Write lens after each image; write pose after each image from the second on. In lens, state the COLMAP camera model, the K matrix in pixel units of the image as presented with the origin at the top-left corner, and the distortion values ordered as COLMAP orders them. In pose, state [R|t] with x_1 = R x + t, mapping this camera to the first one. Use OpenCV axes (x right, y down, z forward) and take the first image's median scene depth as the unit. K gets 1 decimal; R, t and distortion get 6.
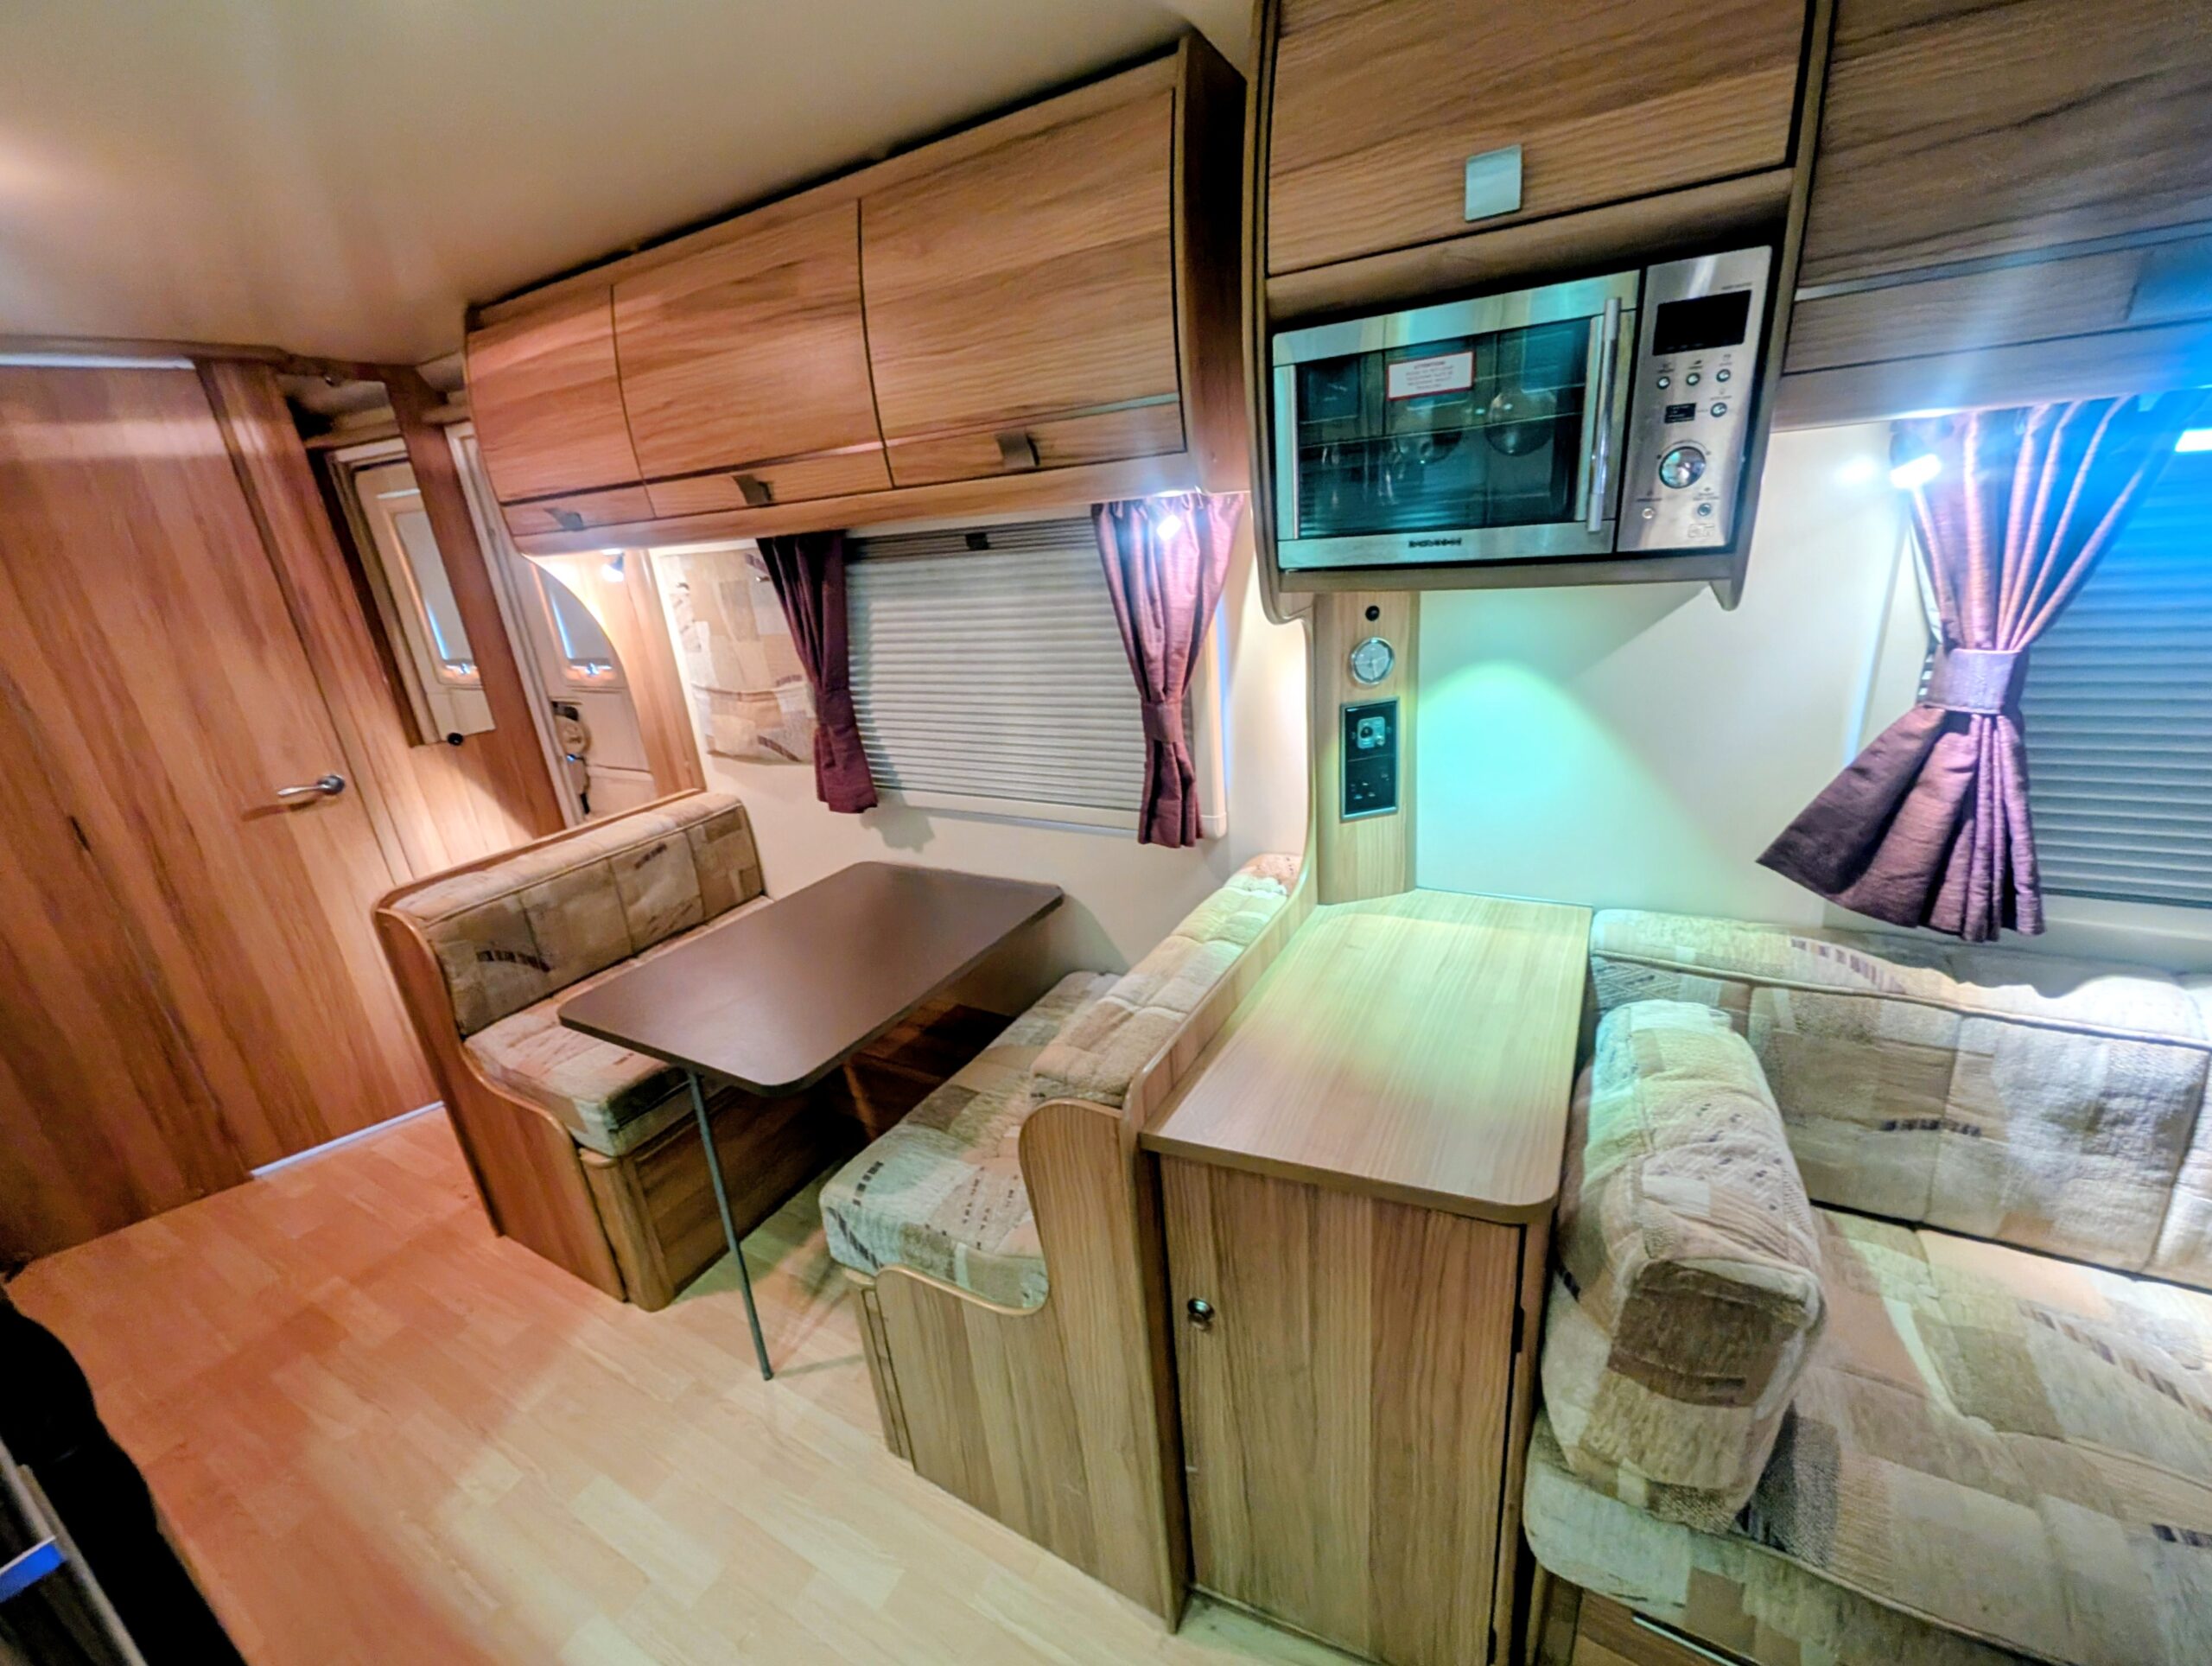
lens RADIAL K [[884.5, 0, 1106.0], [0, 884.5, 833.0], [0, 0, 1]] dist [0.001919, -0.000255]
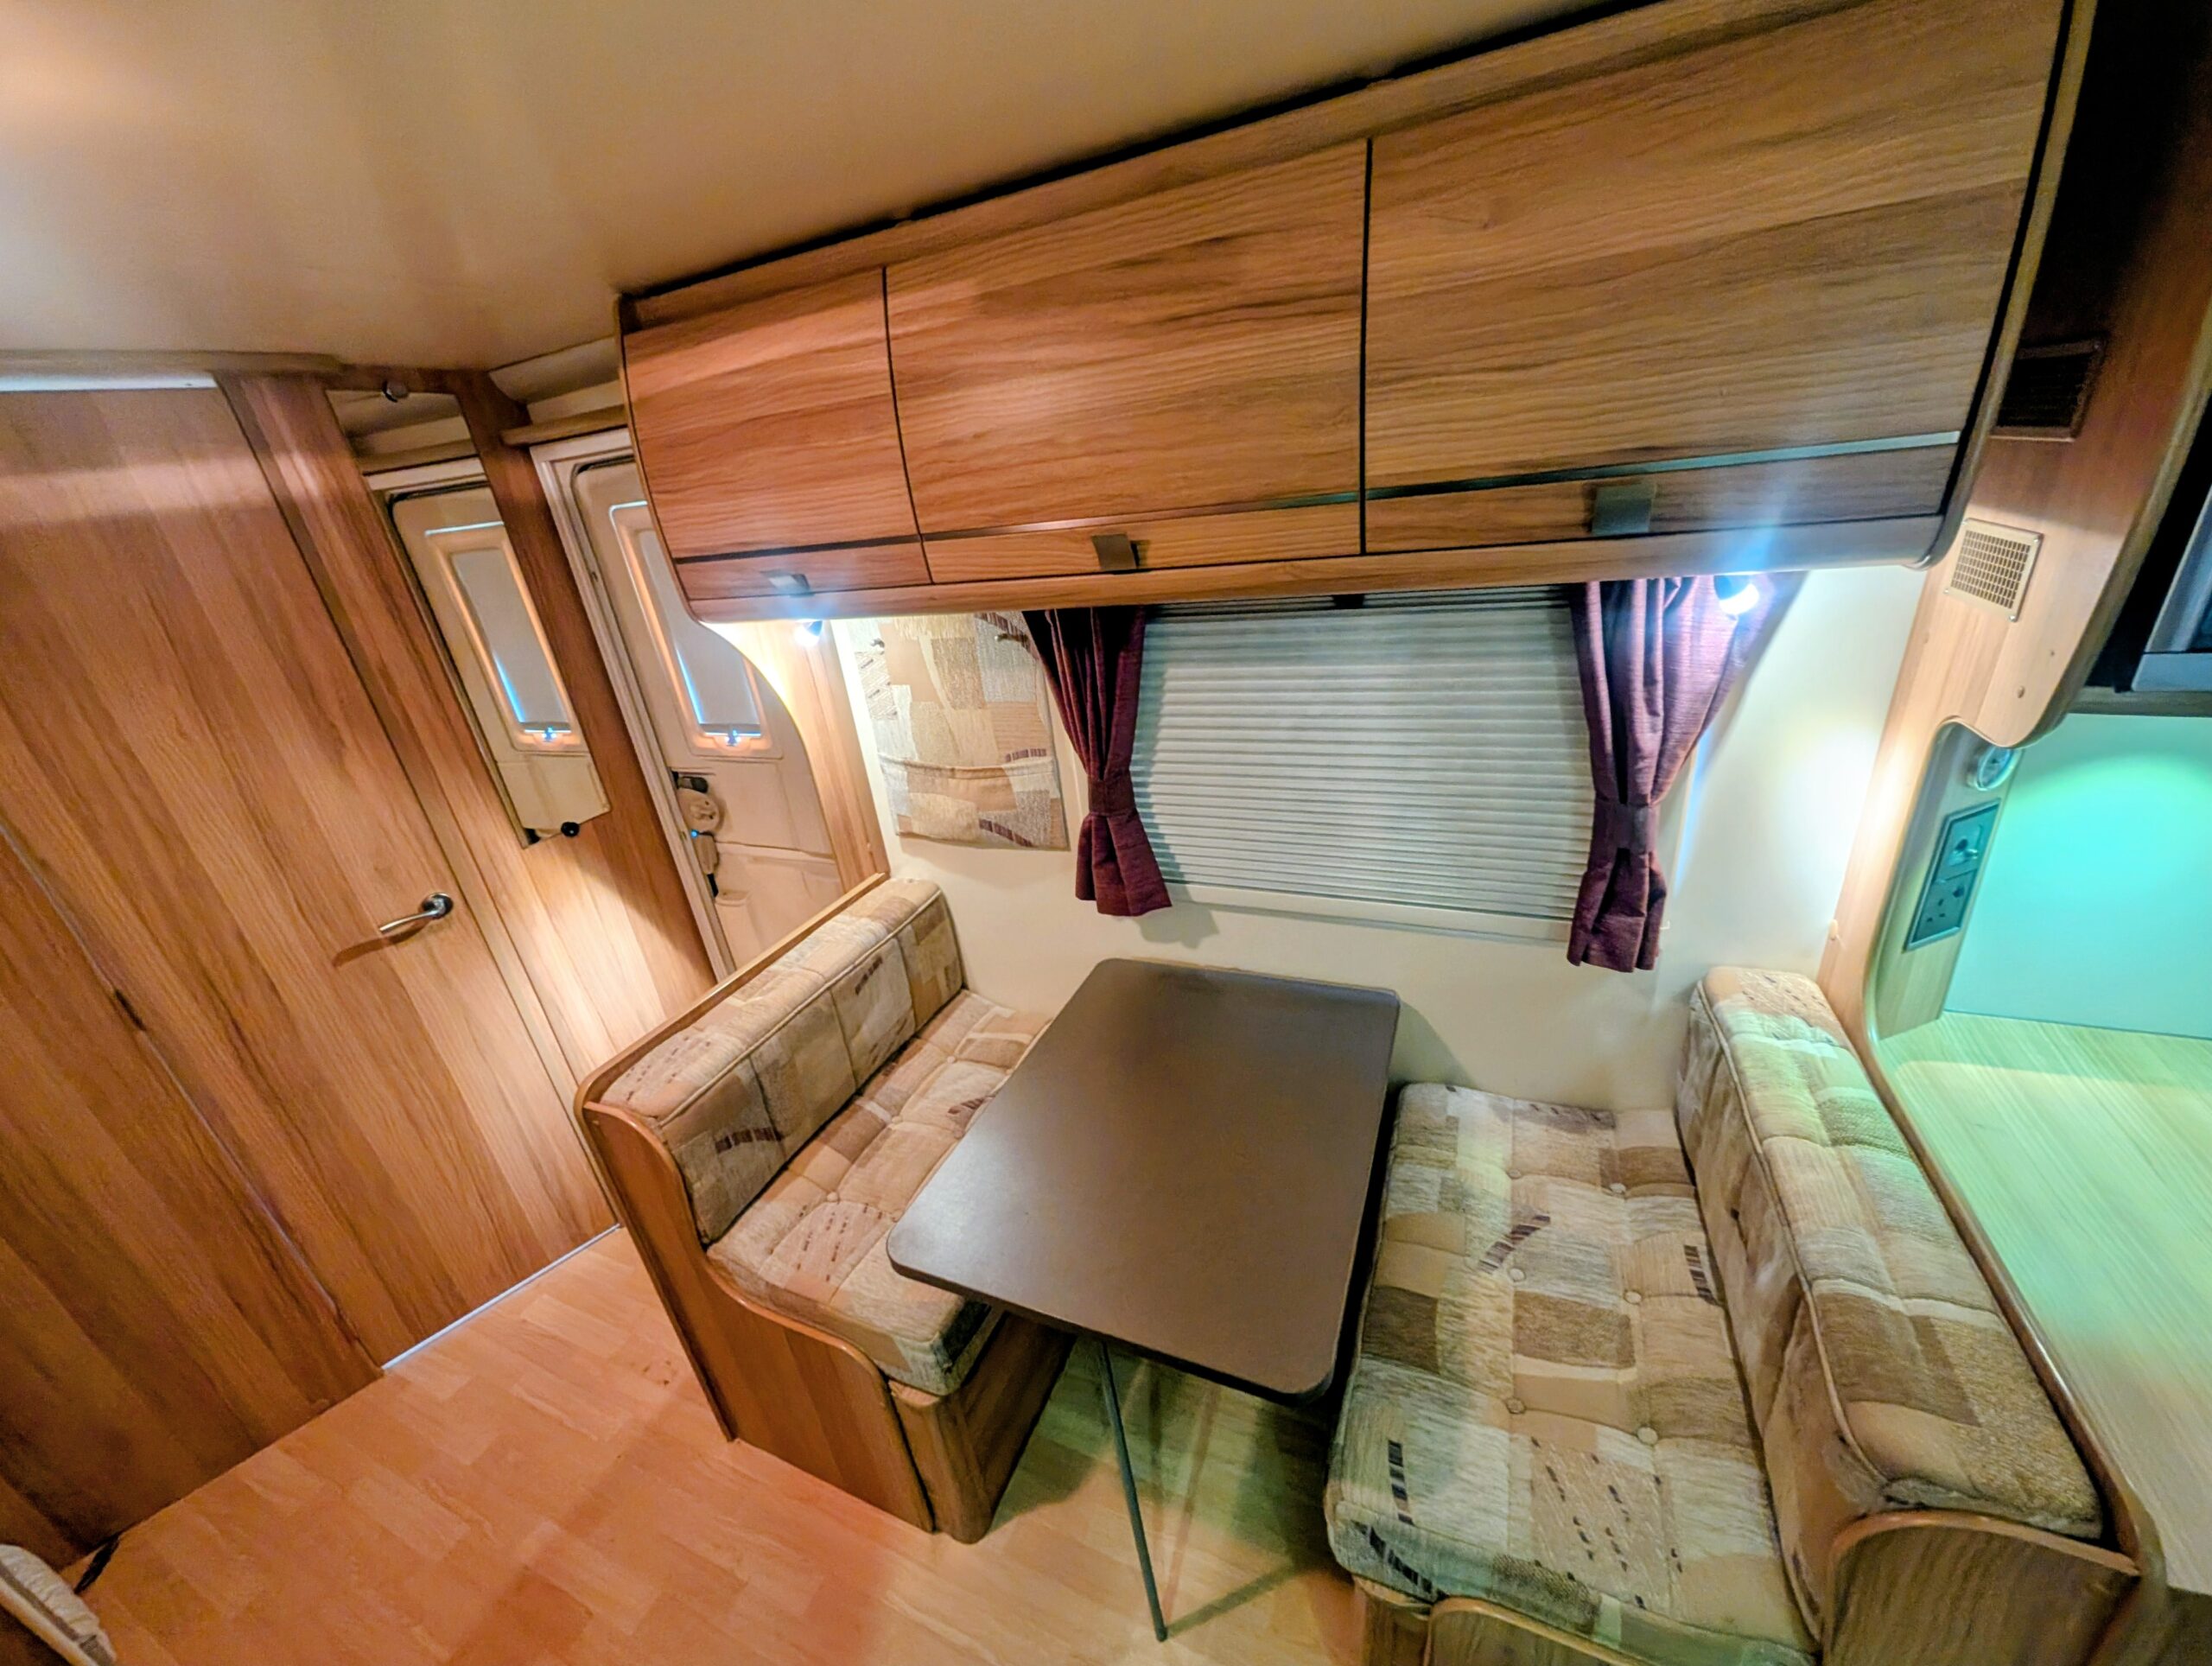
lens RADIAL K [[830.9, 0, 1099.8], [0, 830.9, 829.6], [0, 0, 1]] dist [0.000875, 0.000187]
pose [[0.995084, -0.064406, 0.075225, -0.364797], [0.059789, 0.996277, 0.062100, -0.152570], [-0.078944, -0.057298, 0.995231, 0.223188]]
